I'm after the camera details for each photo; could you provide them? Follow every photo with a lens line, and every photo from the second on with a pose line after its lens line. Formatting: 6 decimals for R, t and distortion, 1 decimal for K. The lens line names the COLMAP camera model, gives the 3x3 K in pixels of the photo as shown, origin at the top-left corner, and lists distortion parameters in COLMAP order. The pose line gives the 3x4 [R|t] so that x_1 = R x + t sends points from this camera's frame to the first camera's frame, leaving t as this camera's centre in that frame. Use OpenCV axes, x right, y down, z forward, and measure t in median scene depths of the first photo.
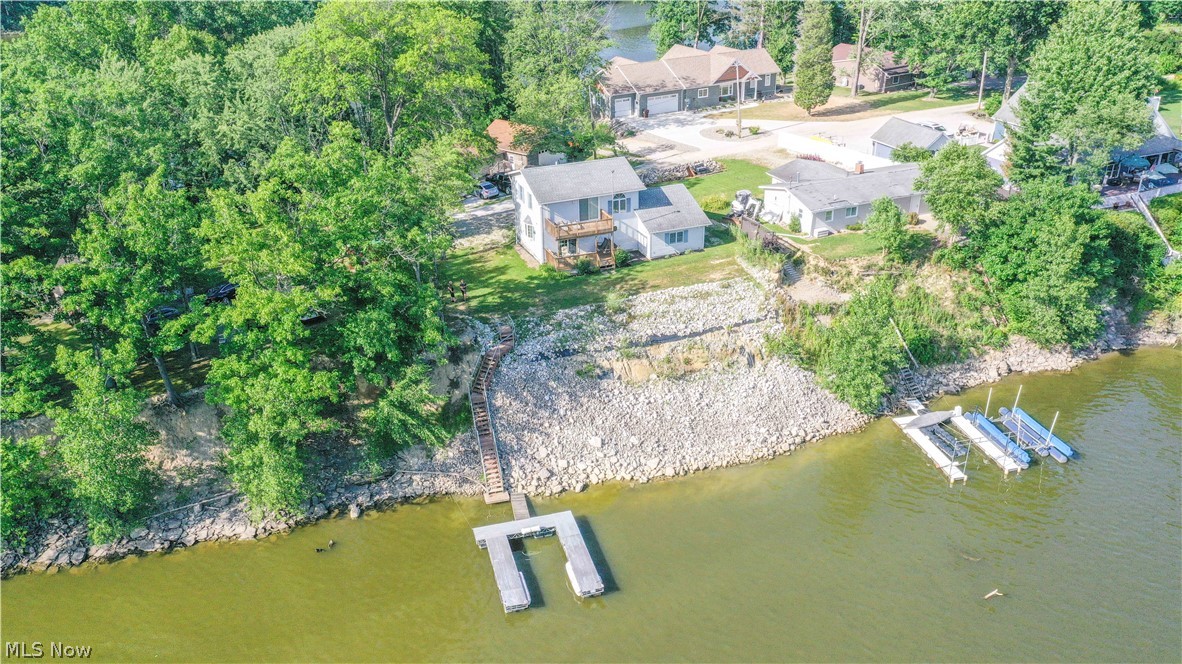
lens RADIAL K [[904.4, 0, 591.0], [0, 904.4, 332.0], [0, 0, 1]] dist [0.000244, 0.003608]
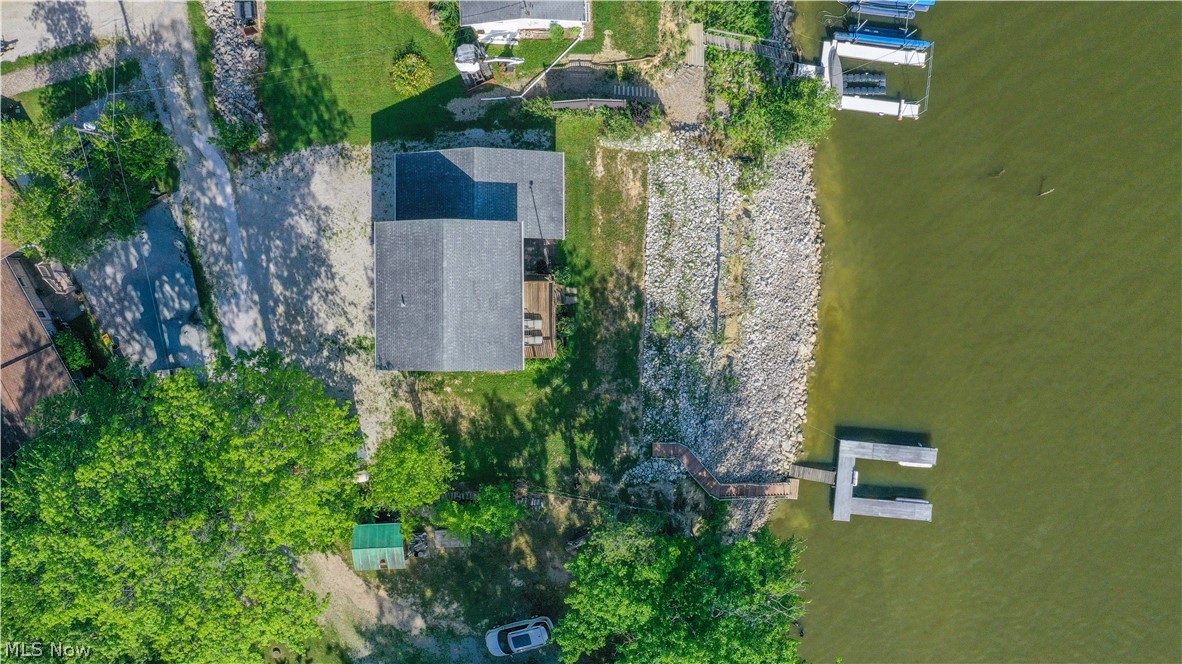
lens RADIAL K [[904.4, 0, 591.0], [0, 904.4, 332.0], [0, 0, 1]] dist [0.000244, 0.003608]
pose [[0.345739, -0.938264, 0.011188, -0.014507], [0.452275, 0.177081, 0.874122, -0.850231], [-0.822139, -0.297159, 0.485577, 0.595159]]
